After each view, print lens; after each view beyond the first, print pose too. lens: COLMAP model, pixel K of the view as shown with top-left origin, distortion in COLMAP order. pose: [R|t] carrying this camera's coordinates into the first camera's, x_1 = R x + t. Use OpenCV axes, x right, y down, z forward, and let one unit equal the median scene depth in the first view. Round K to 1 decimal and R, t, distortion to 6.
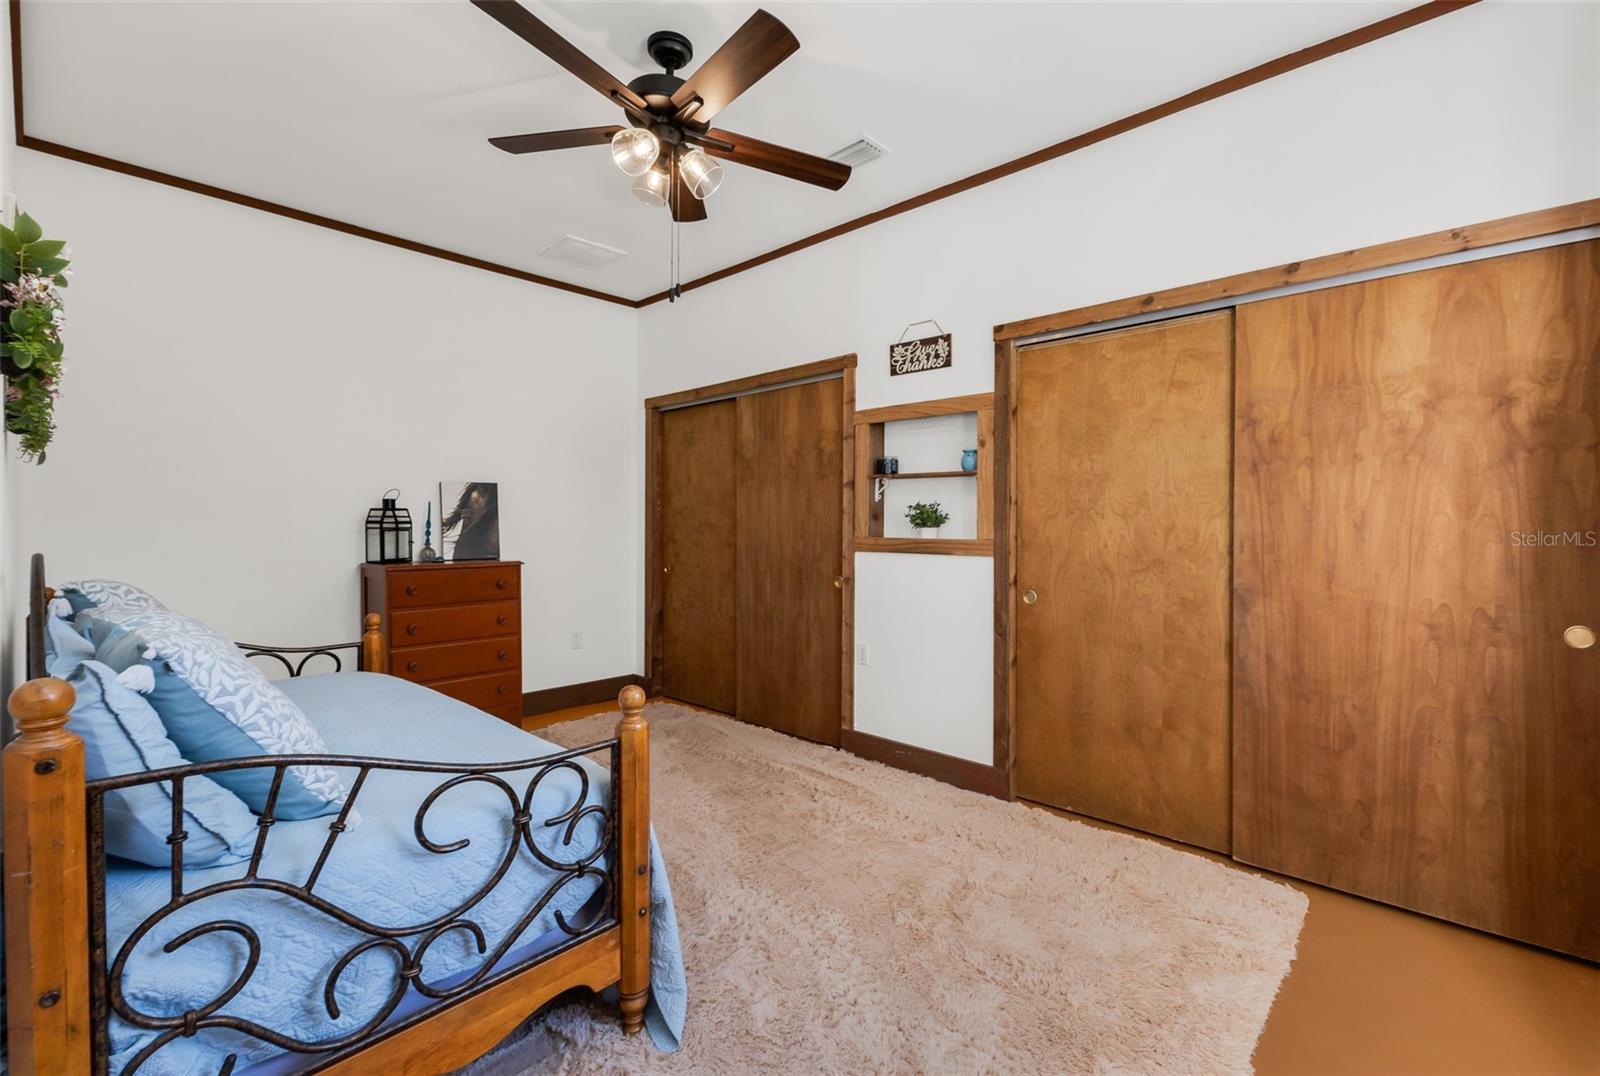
lens RADIAL K [[733.9, 0, 805.8], [0, 733.9, 535.5], [0, 0, 1]] dist [0.019091, -0.000014]
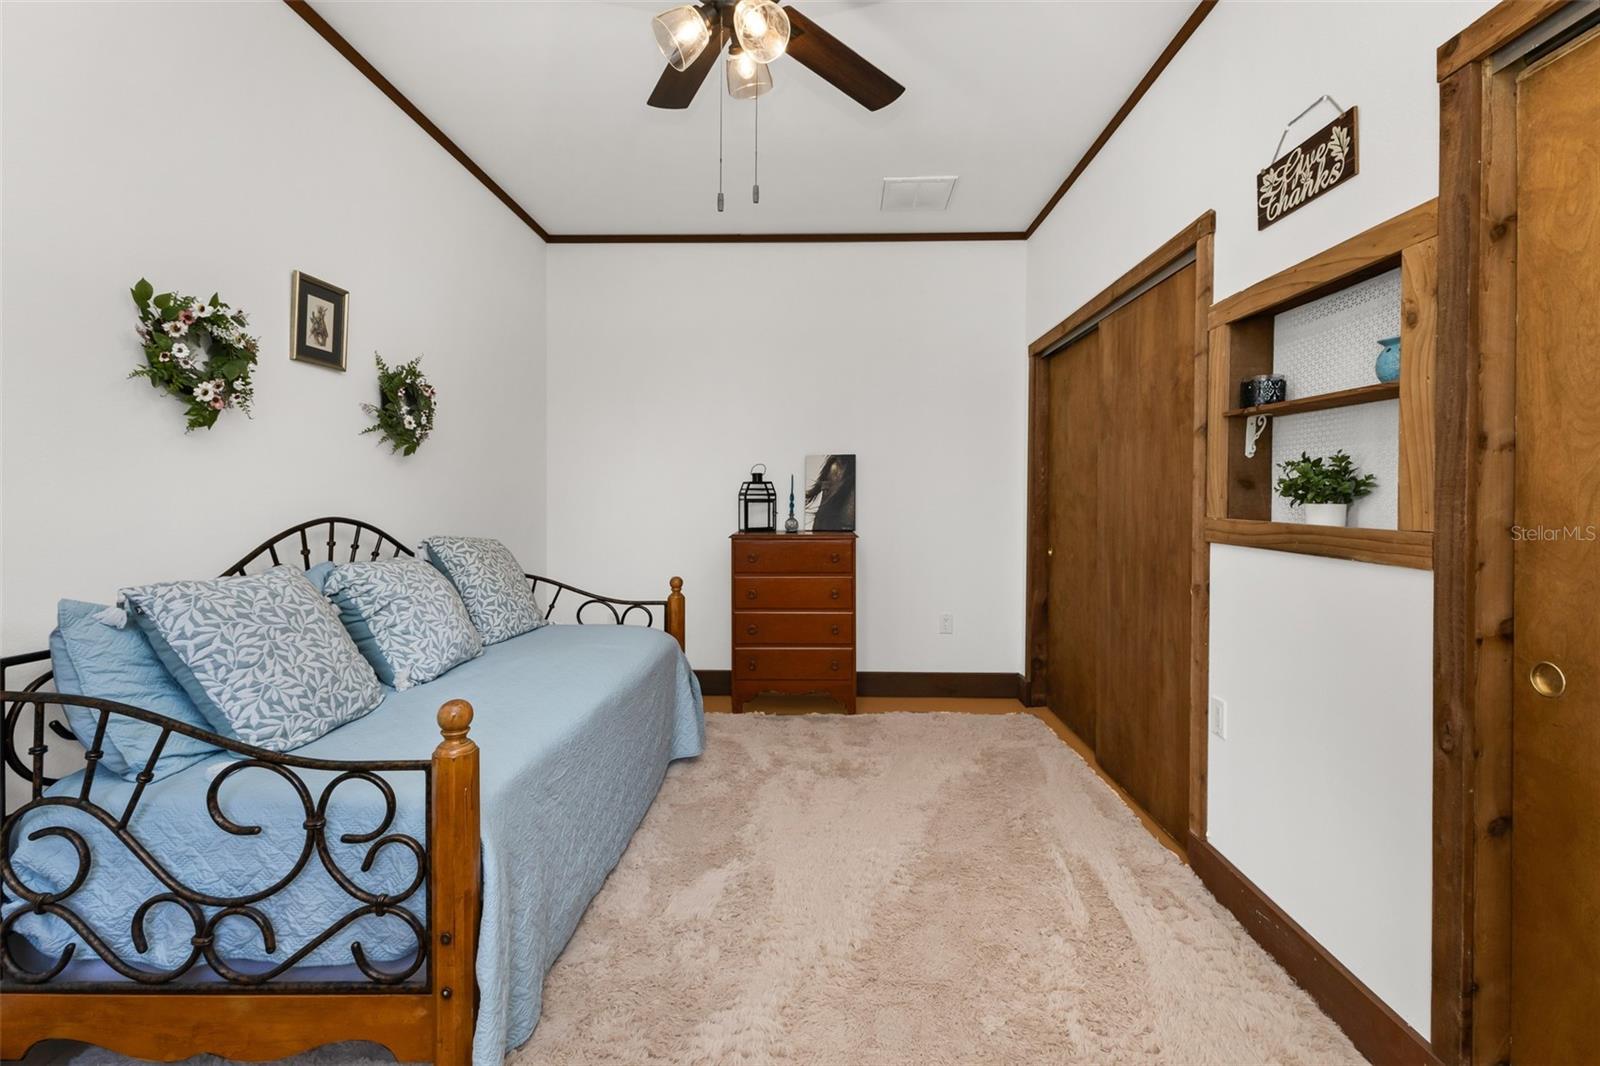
lens RADIAL K [[701.3, 0, 812.2], [0, 701.3, 501.0], [0, 0, 1]] dist [0.013698, -0.001103]
pose [[0.657375, 0.006207, -0.753538, 0.303192], [-0.011317, 0.999935, -0.001636, -0.007675], [0.753478, 0.009603, 0.657403, 0.403567]]
